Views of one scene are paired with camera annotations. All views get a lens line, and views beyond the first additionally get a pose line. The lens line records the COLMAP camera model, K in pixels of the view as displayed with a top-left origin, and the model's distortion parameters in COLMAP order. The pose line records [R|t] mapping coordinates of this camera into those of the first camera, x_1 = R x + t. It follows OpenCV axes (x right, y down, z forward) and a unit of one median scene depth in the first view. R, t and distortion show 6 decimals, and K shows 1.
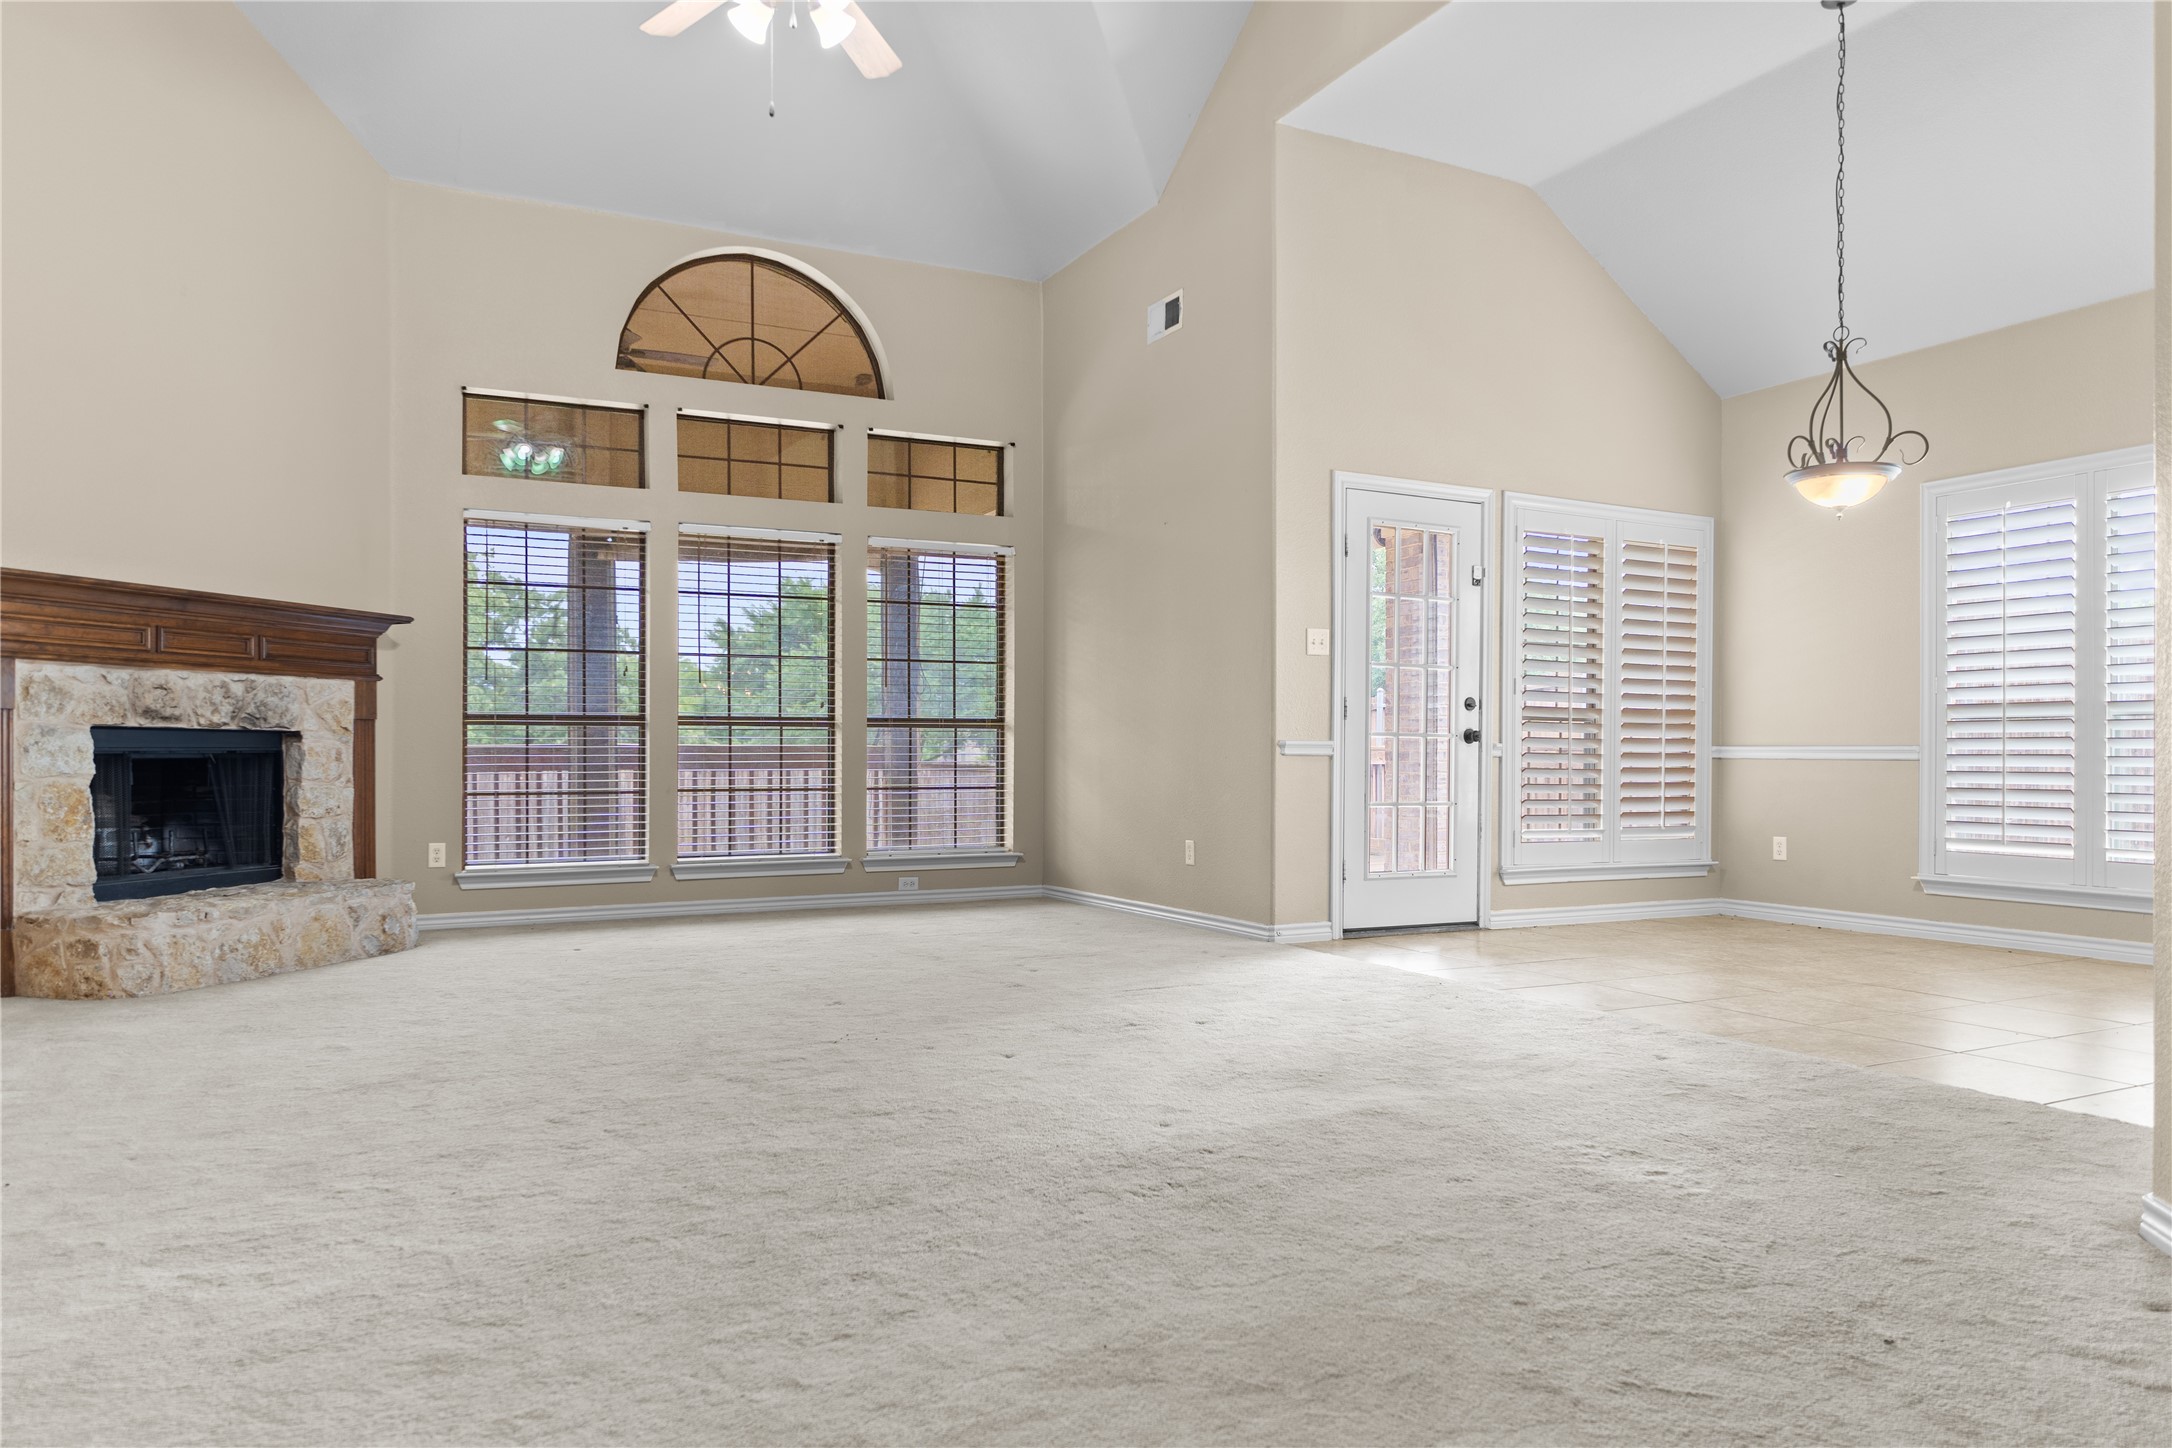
lens RADIAL K [[1360.4, 0, 1076.1], [0, 1360.4, 725.5], [0, 0, 1]] dist [0.000239, -0.000405]
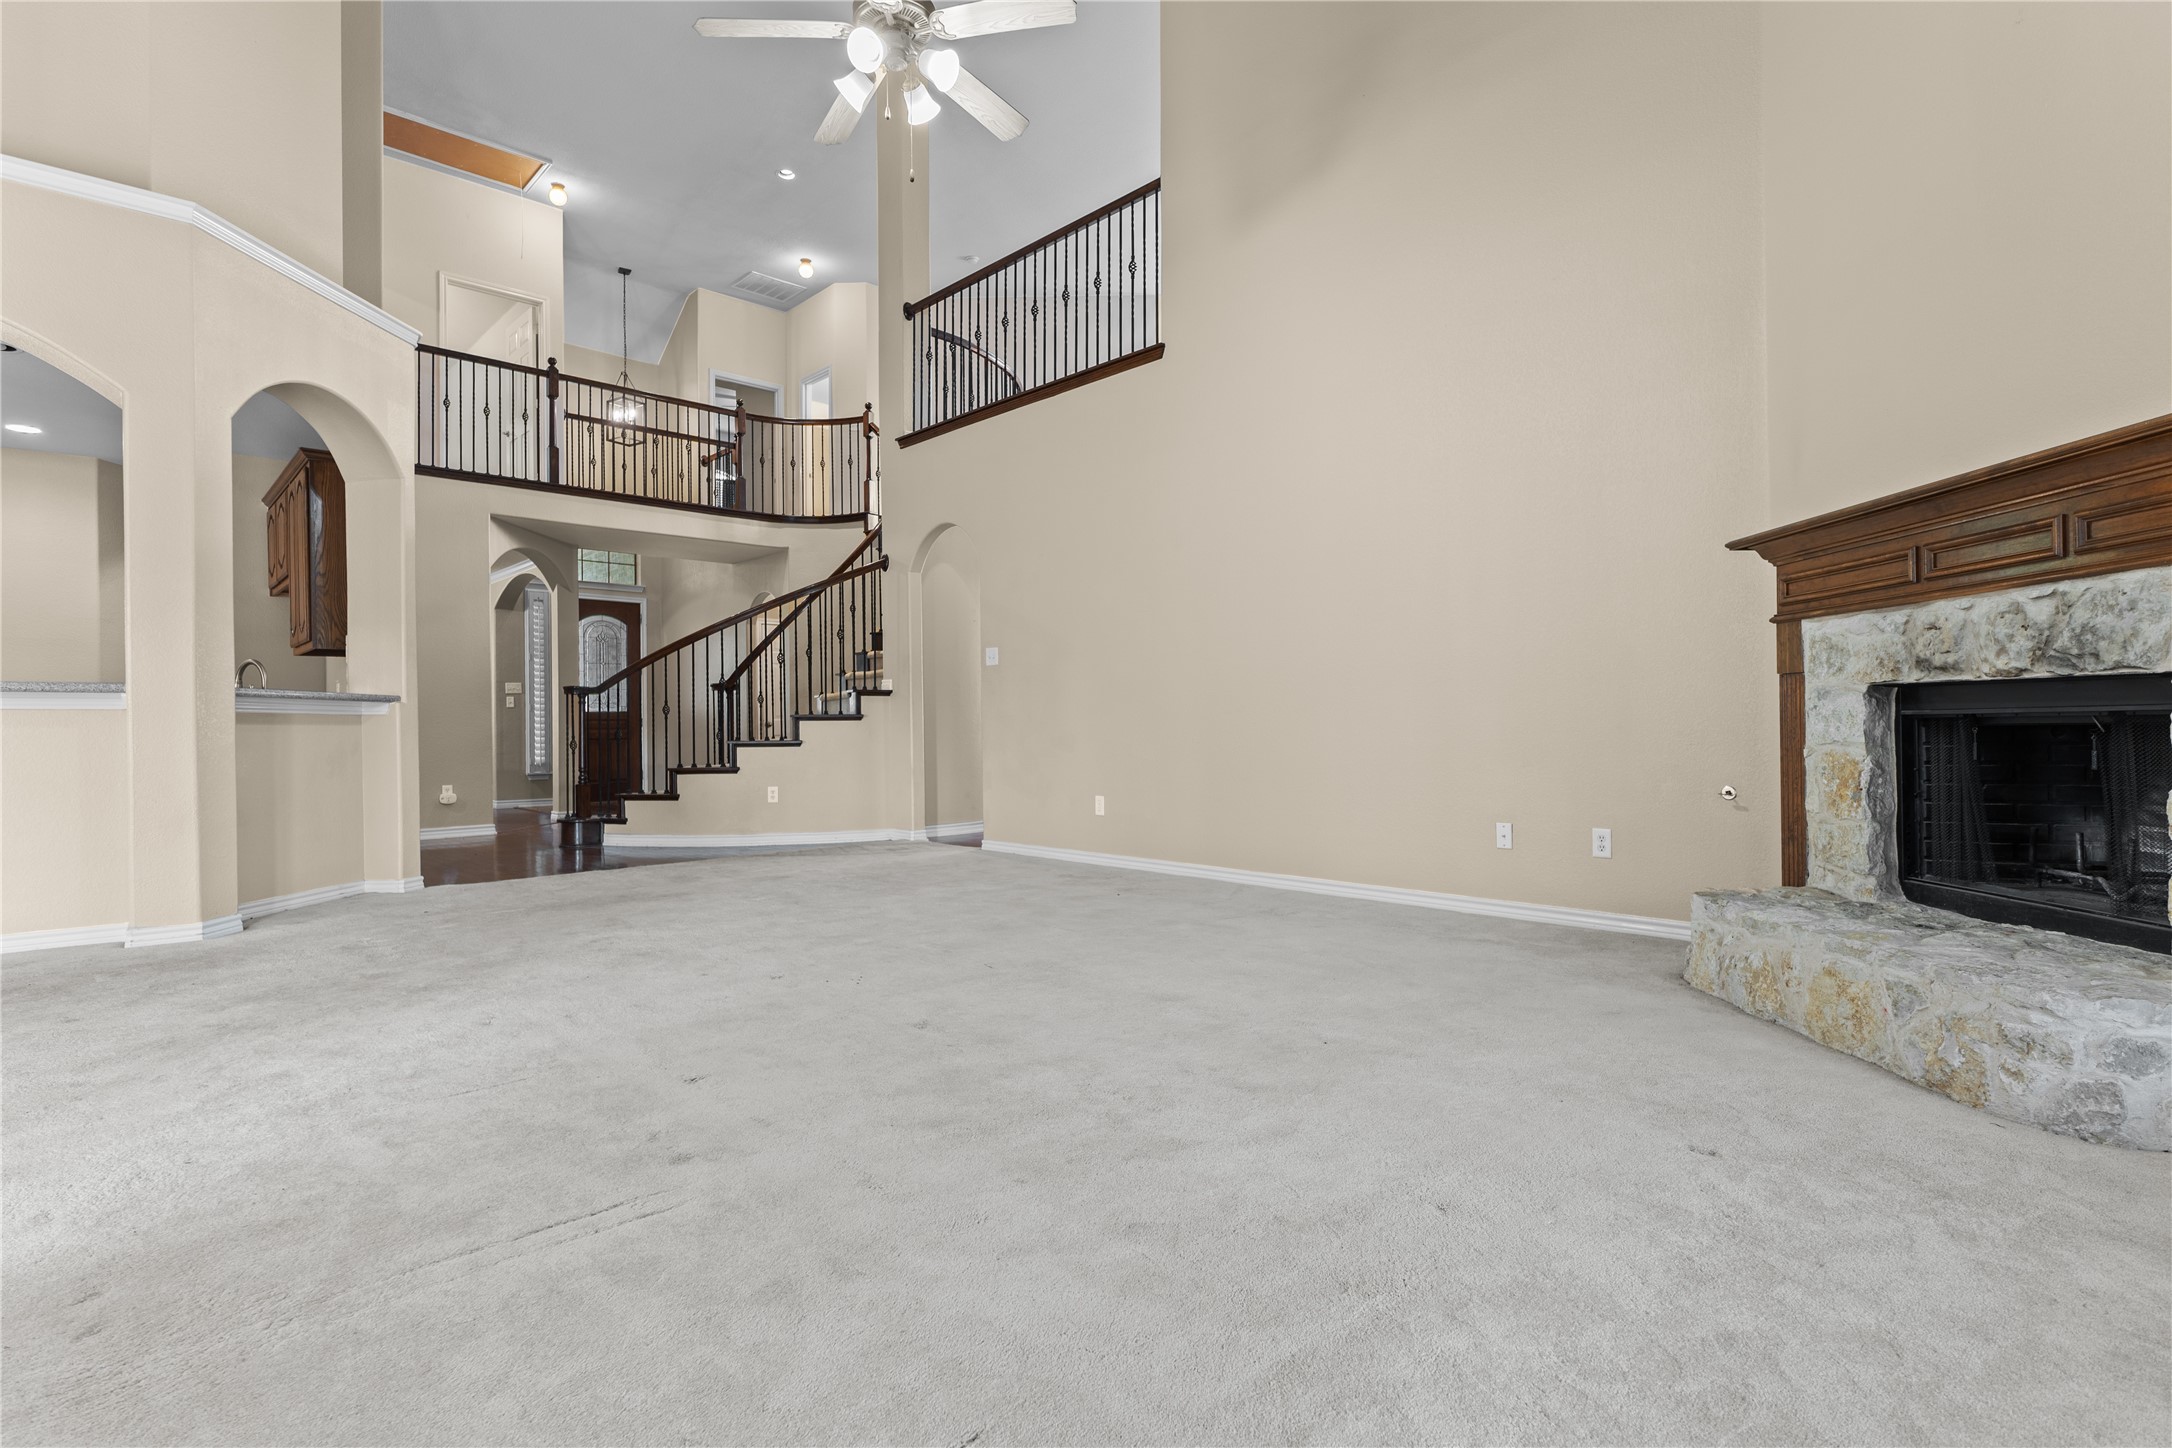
lens RADIAL K [[1053.6, 0, 1090.5], [0, 1053.6, 734.4], [0, 0, 1]] dist [-0.004636, -0.000256]
pose [[-0.960733, 0.008772, -0.277337, -0.079594], [0.011655, 0.999894, -0.008750, 0.028352], [0.277231, -0.011639, -0.960733, 1.371429]]
